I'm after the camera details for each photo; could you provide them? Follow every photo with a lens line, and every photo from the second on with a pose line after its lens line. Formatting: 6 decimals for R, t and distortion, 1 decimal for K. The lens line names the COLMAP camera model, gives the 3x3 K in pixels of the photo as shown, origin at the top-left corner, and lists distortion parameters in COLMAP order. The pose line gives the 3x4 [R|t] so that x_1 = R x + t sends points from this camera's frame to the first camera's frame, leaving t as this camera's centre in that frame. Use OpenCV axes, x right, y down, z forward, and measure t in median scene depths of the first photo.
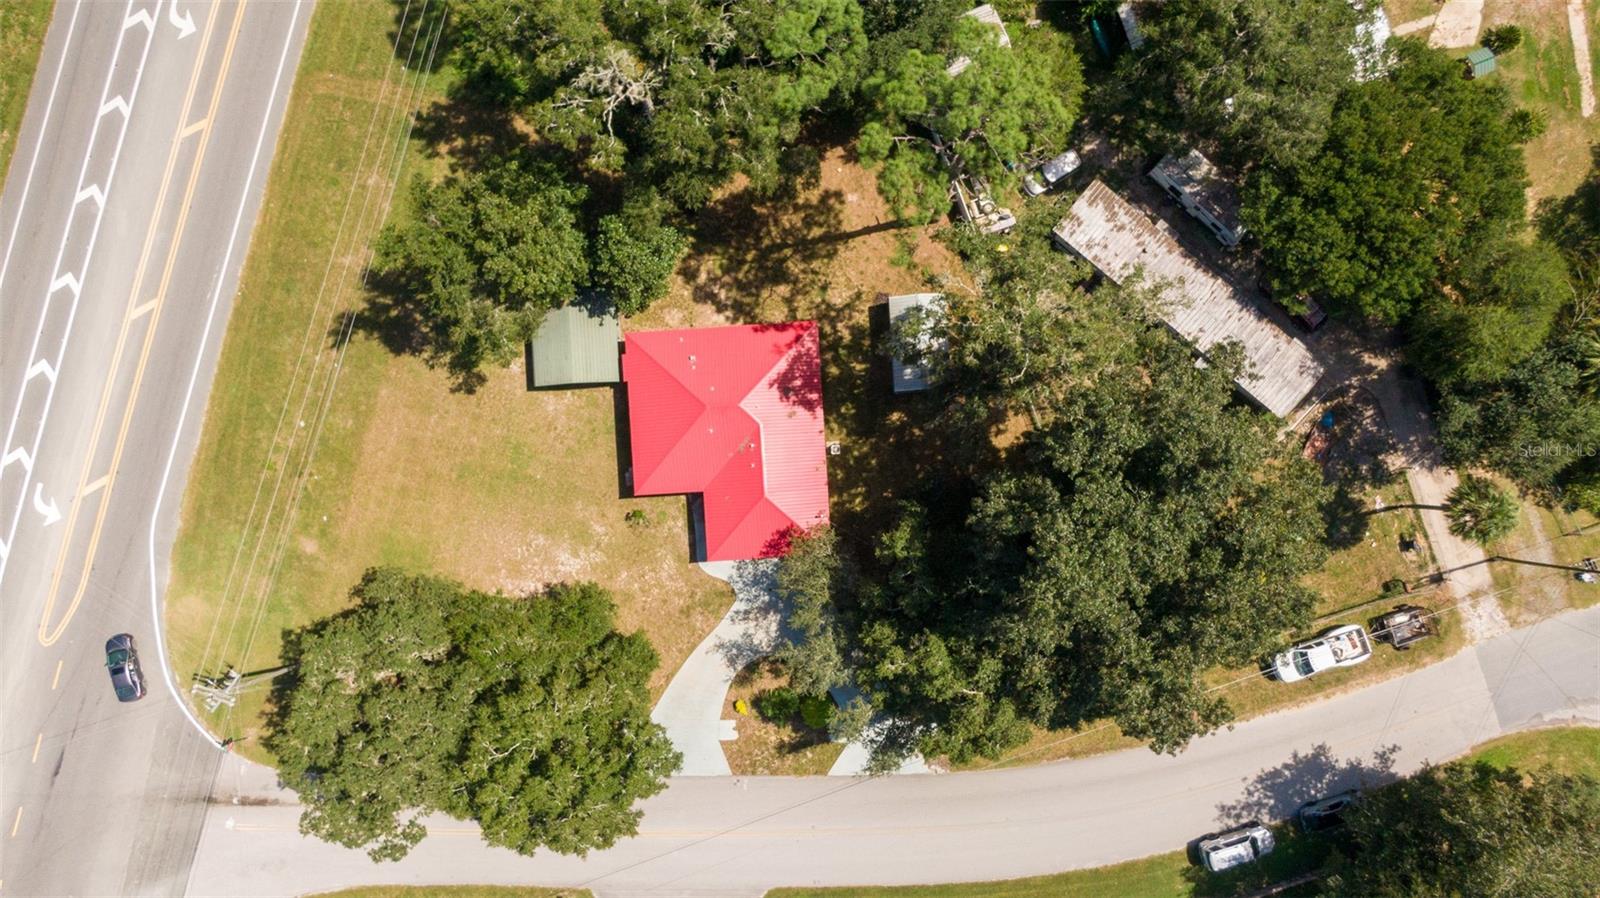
lens RADIAL K [[1151.3, 0, 803.3], [0, 1151.3, 449.1], [0, 0, 1]] dist [0.029197, -0.066555]
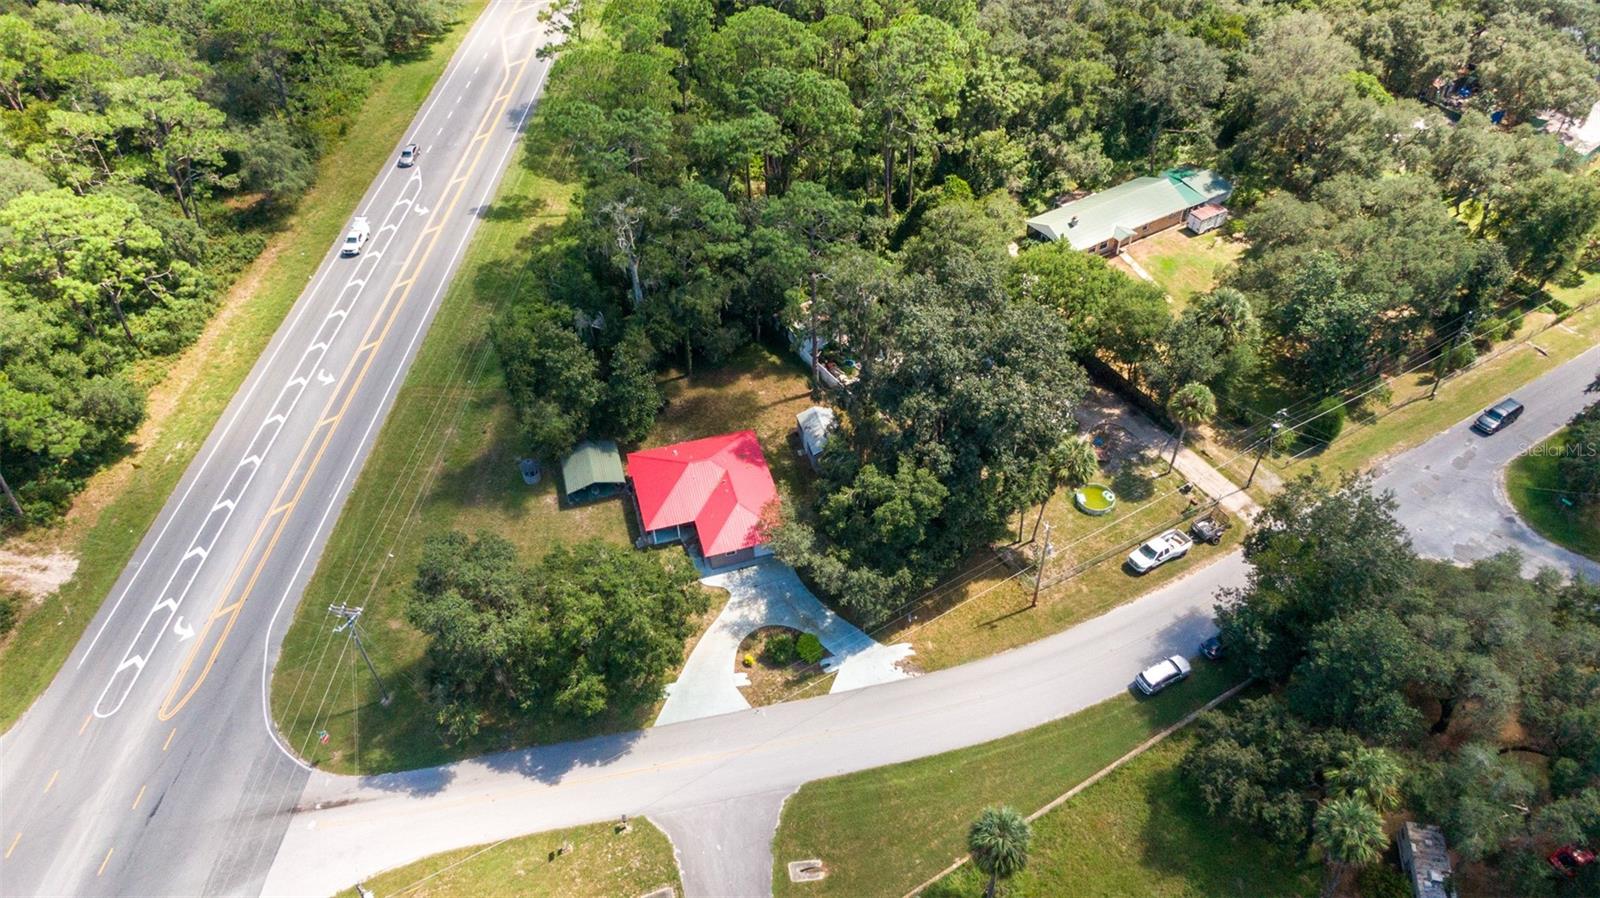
lens RADIAL K [[1144.1, 0, 808.3], [0, 1144.1, 453.4], [0, 0, 1]] dist [0.047104, -0.119990]
pose [[0.977091, -0.141830, 0.158677, -0.156100], [0.212748, 0.670809, -0.710460, 0.966329], [-0.005677, 0.727942, 0.685615, -0.014757]]
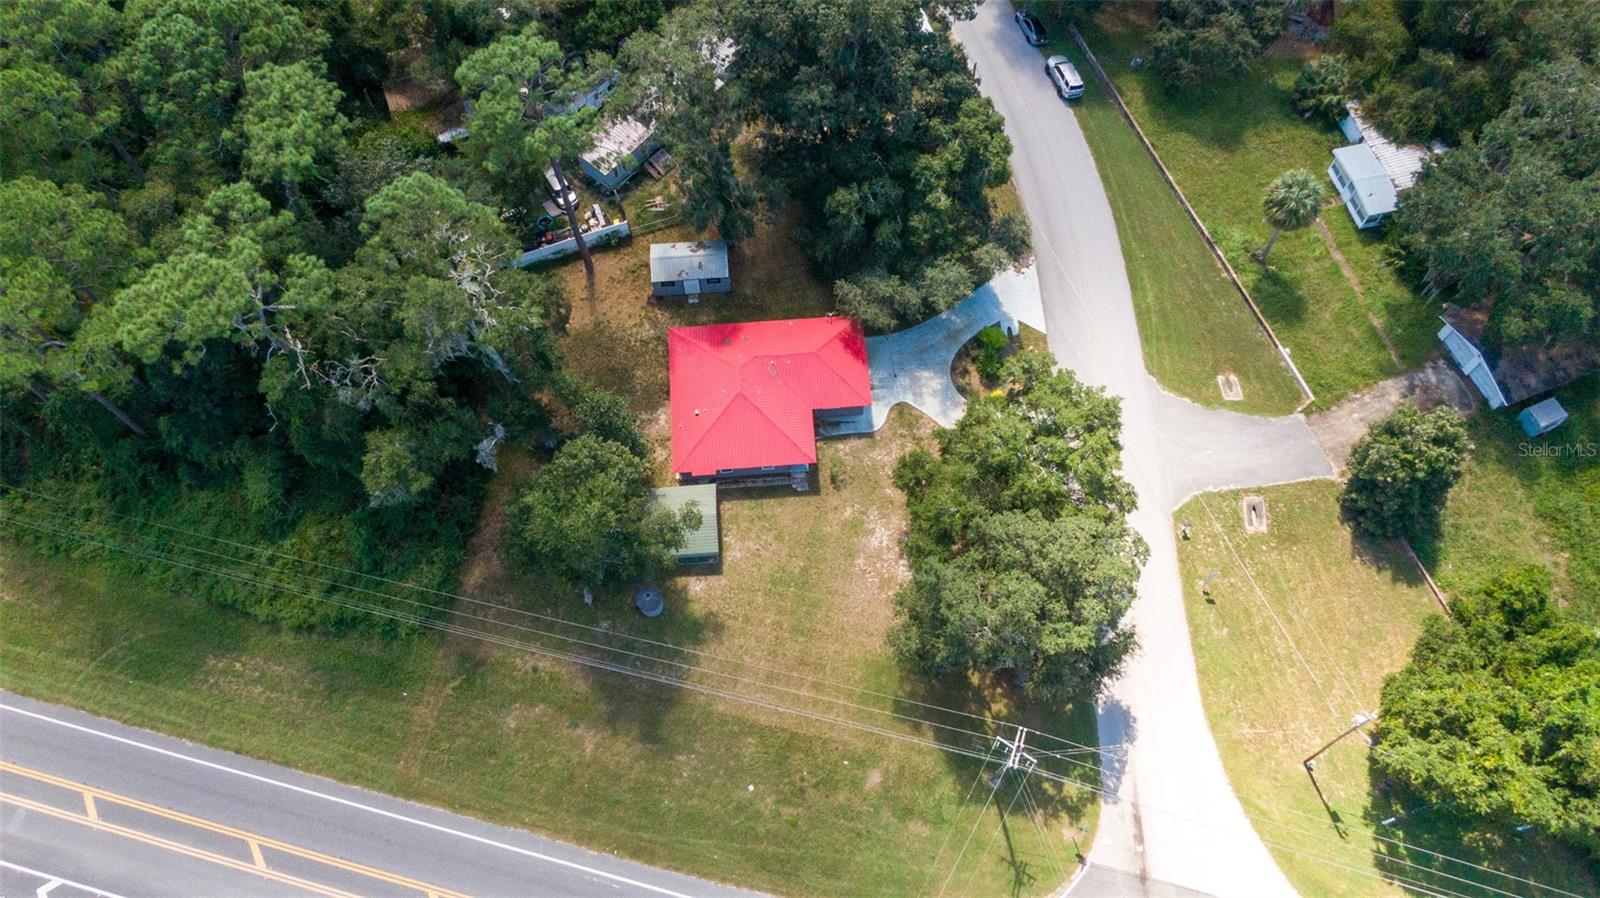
lens RADIAL K [[1142.1, 0, 805.7], [0, 1142.1, 457.1], [0, 0, 1]] dist [0.029732, -0.058151]
pose [[-0.014636, -0.891631, 0.452527, -0.630622], [0.999882, -0.010891, 0.010879, 0.016864], [-0.004771, 0.452632, 0.891684, -0.007110]]
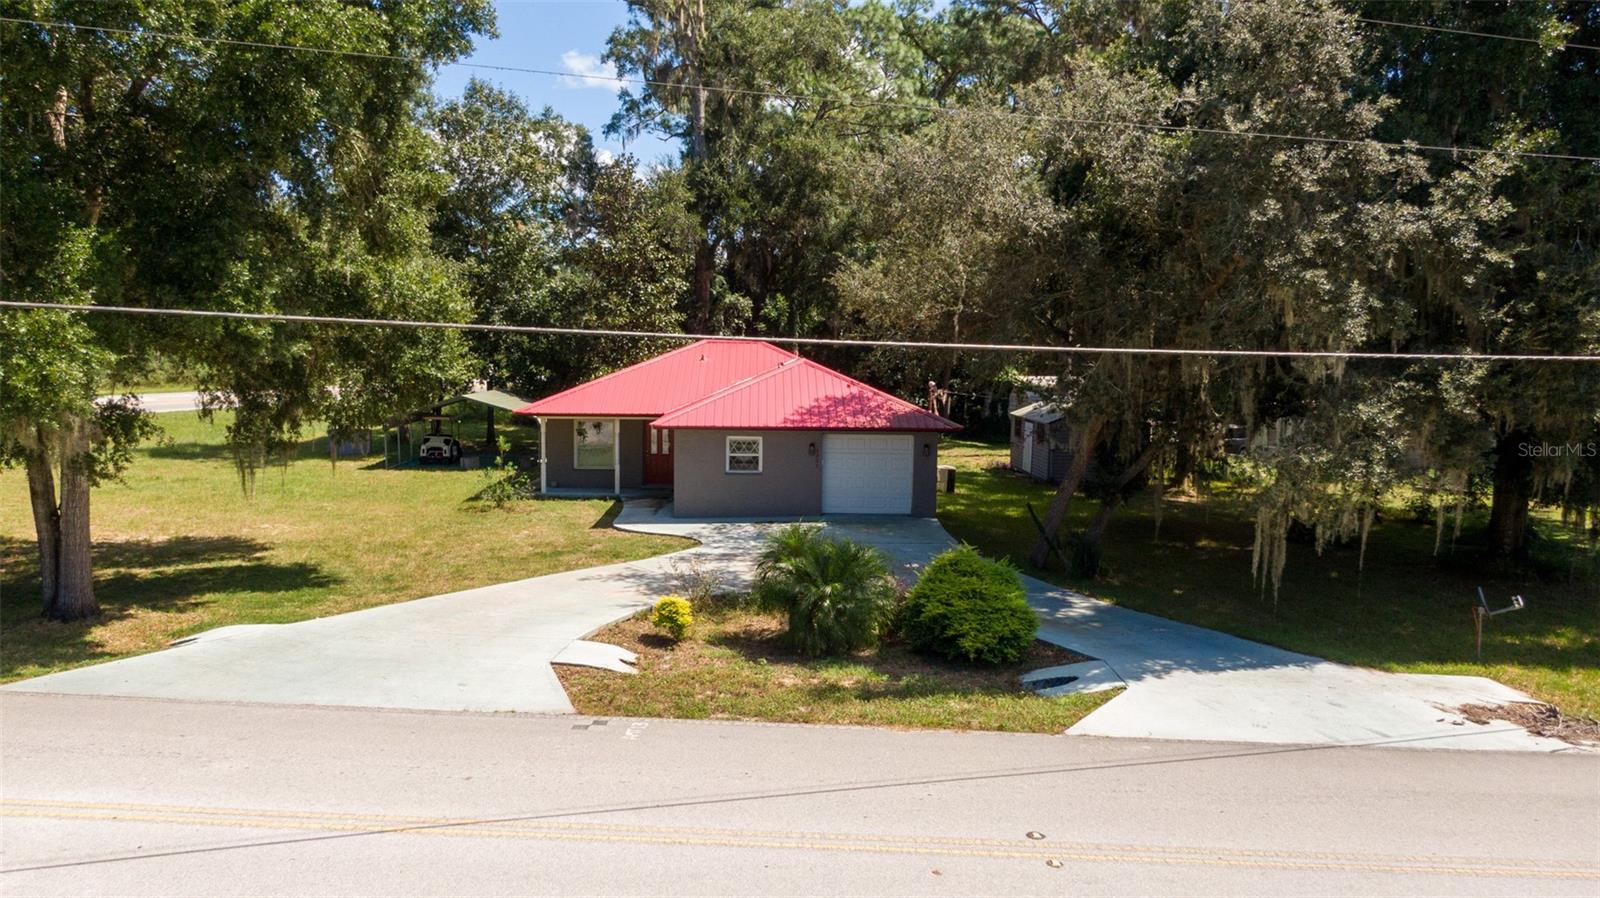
lens RADIAL K [[1151.3, 0, 803.3], [0, 1151.3, 449.1], [0, 0, 1]] dist [0.029197, -0.066555]
pose [[0.998952, 0.036783, -0.027229, -0.019209], [-0.030901, 0.103259, -0.994174, 0.471586], [-0.033757, 0.993974, 0.104288, 0.932297]]
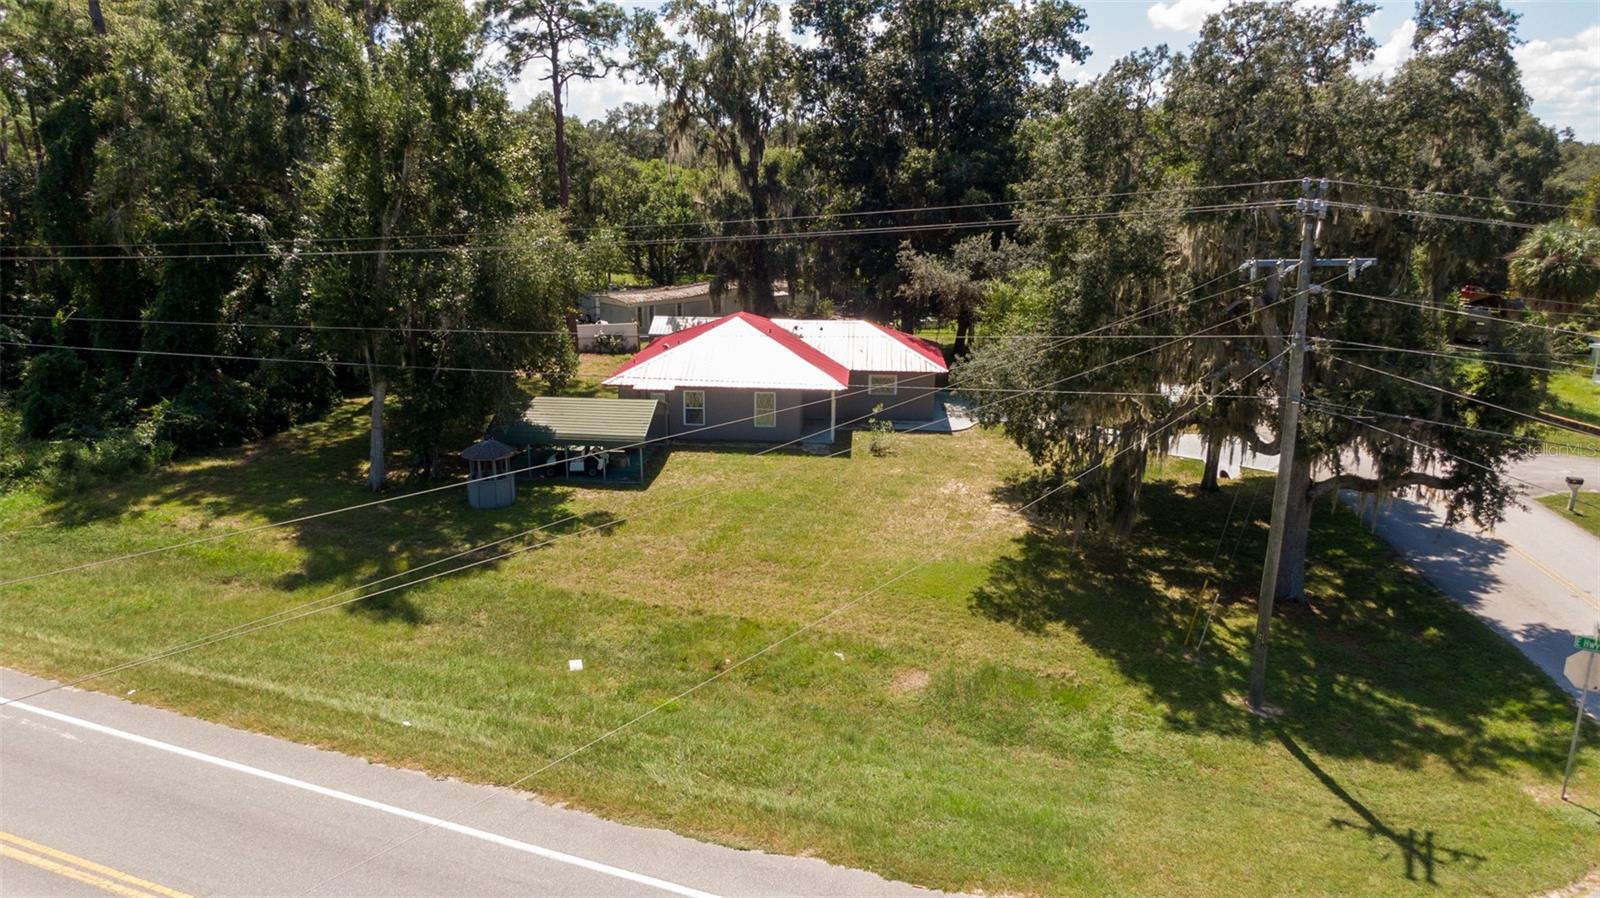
lens RADIAL K [[1142.1, 0, 805.7], [0, 1142.1, 457.1], [0, 0, 1]] dist [0.029732, -0.058151]
pose [[0.115862, -0.233409, 0.965451, -0.764400], [0.992943, 0.051962, -0.106598, 0.085330], [-0.025286, 0.970989, 0.237783, 0.854141]]
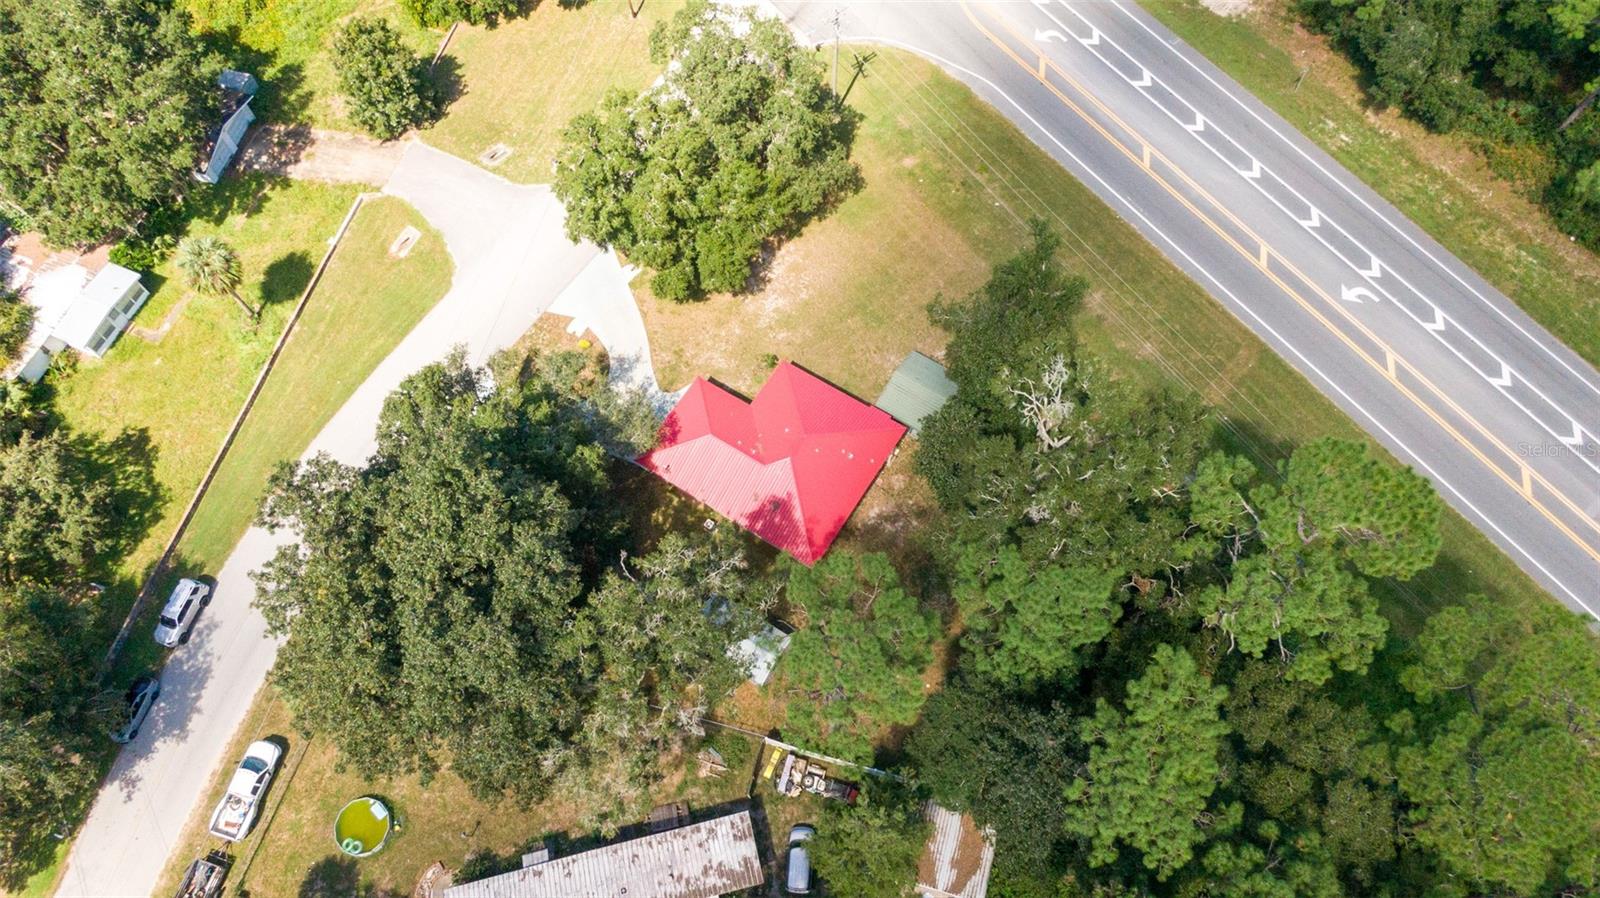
lens RADIAL K [[1151.3, 0, 803.3], [0, 1151.3, 449.1], [0, 0, 1]] dist [0.029197, -0.066555]
pose [[-0.586446, 0.748322, -0.309992, 0.253664], [-0.809069, -0.522958, 0.268183, -0.317894], [0.038574, 0.408080, 0.912131, -0.004034]]
